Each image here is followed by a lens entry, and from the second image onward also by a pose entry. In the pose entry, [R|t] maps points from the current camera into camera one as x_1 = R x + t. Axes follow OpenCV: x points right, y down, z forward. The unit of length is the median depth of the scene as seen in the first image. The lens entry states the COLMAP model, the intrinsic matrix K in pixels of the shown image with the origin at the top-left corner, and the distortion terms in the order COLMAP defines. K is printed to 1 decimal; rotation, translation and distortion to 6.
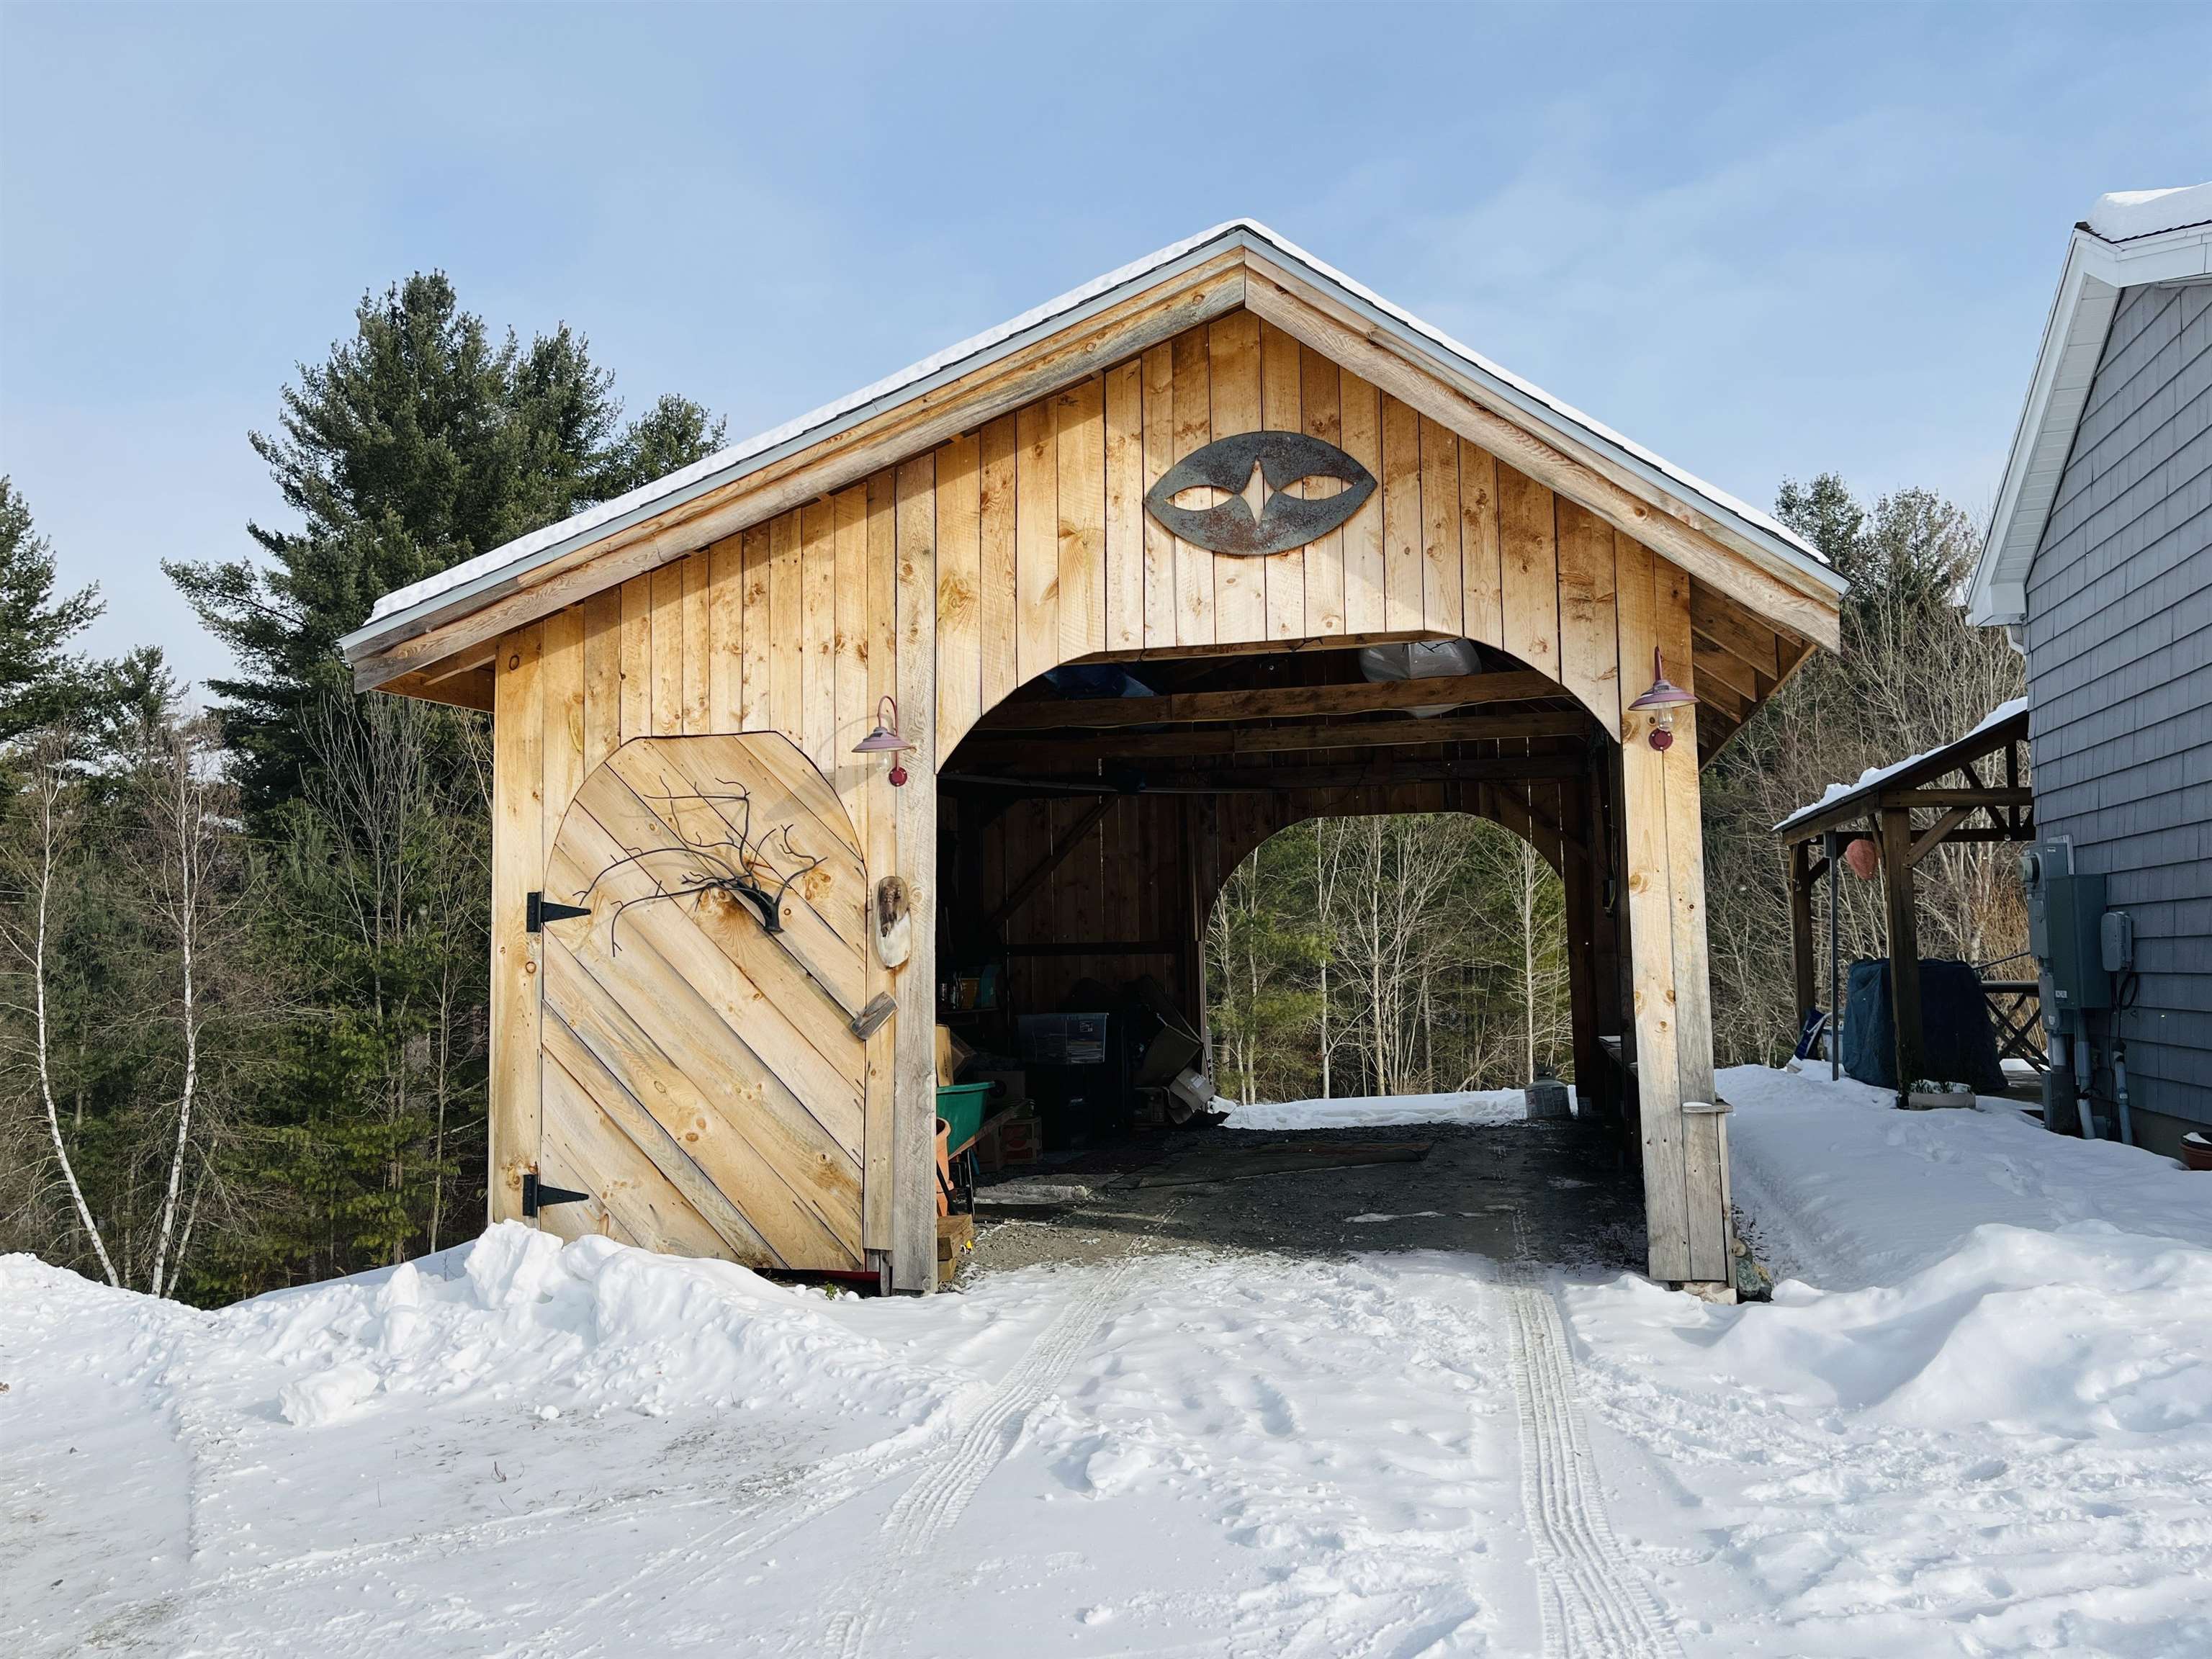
lens RADIAL K [[1674.3, 0, 1095.6], [0, 1674.3, 816.2], [0, 0, 1]] dist [0.080113, -0.111324]
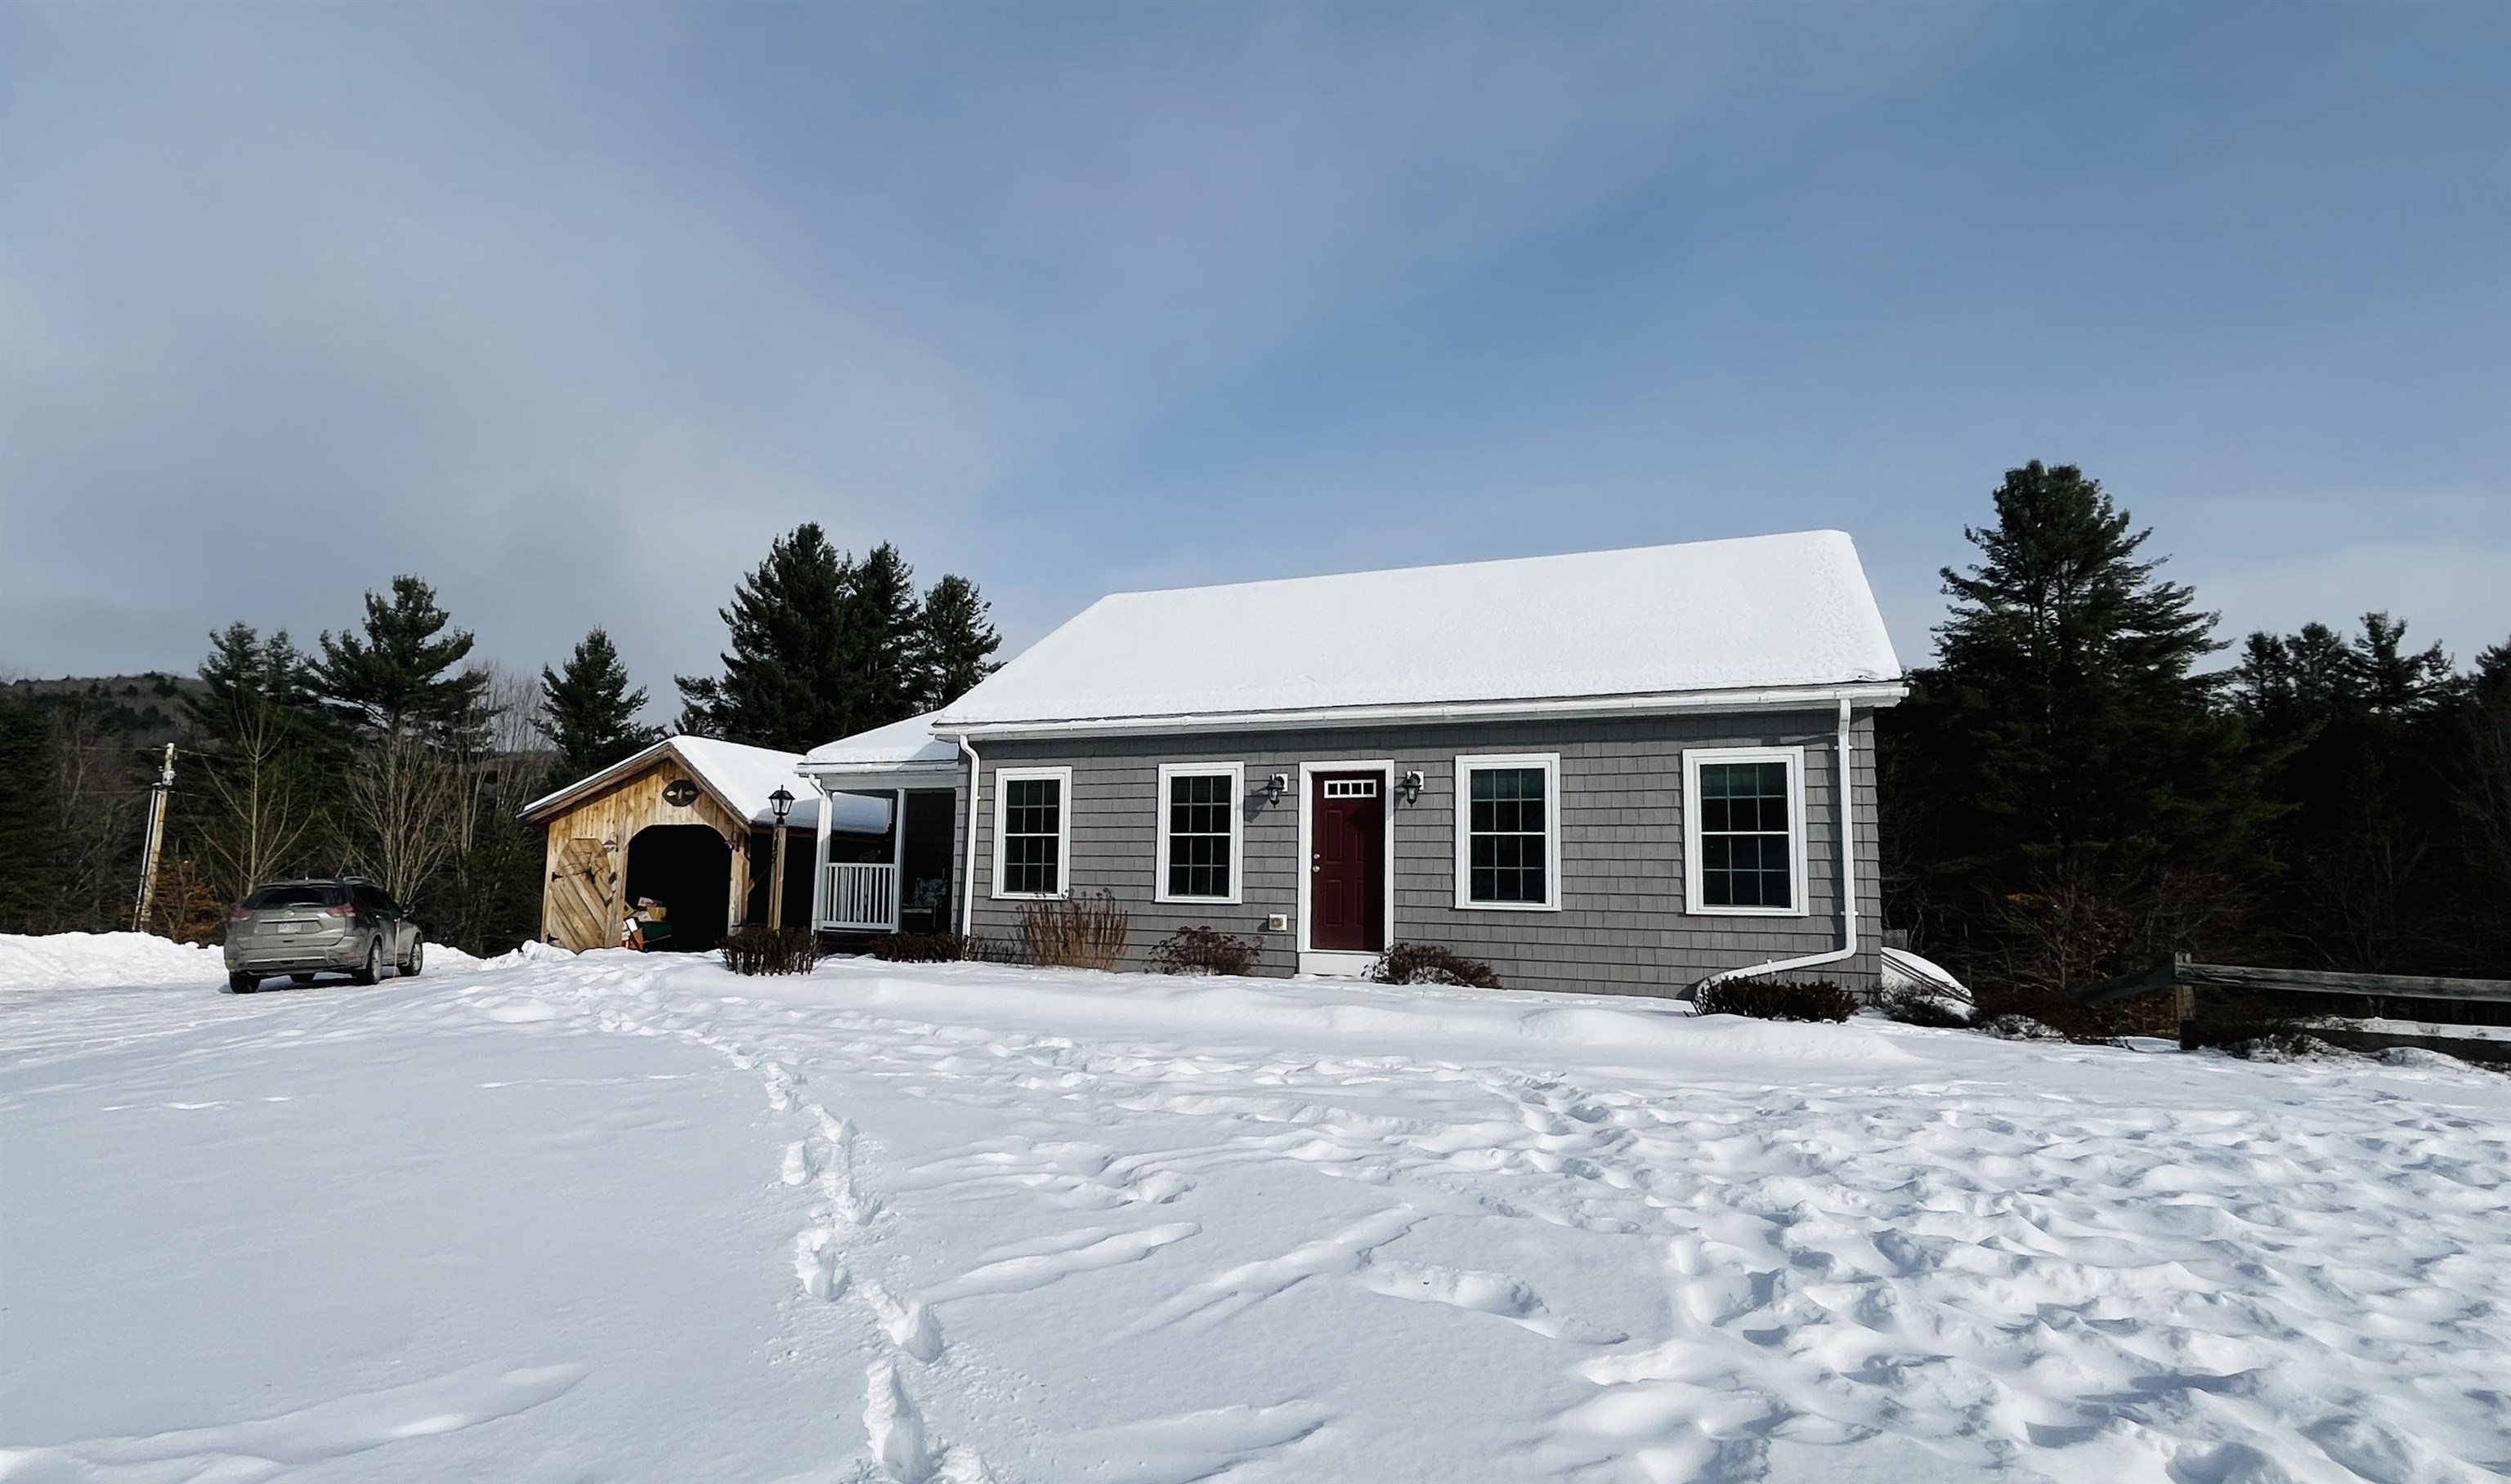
lens RADIAL K [[1299.0, 0, 1254.1], [0, 1299.0, 779.6], [0, 0, 1]] dist [0.000744, 0.000082]
pose [[0.985992, 0.018162, -0.165802, 2.314781], [-0.018928, 0.999816, -0.003043, -0.252734], [0.165716, 0.006139, 0.986154, -2.352937]]
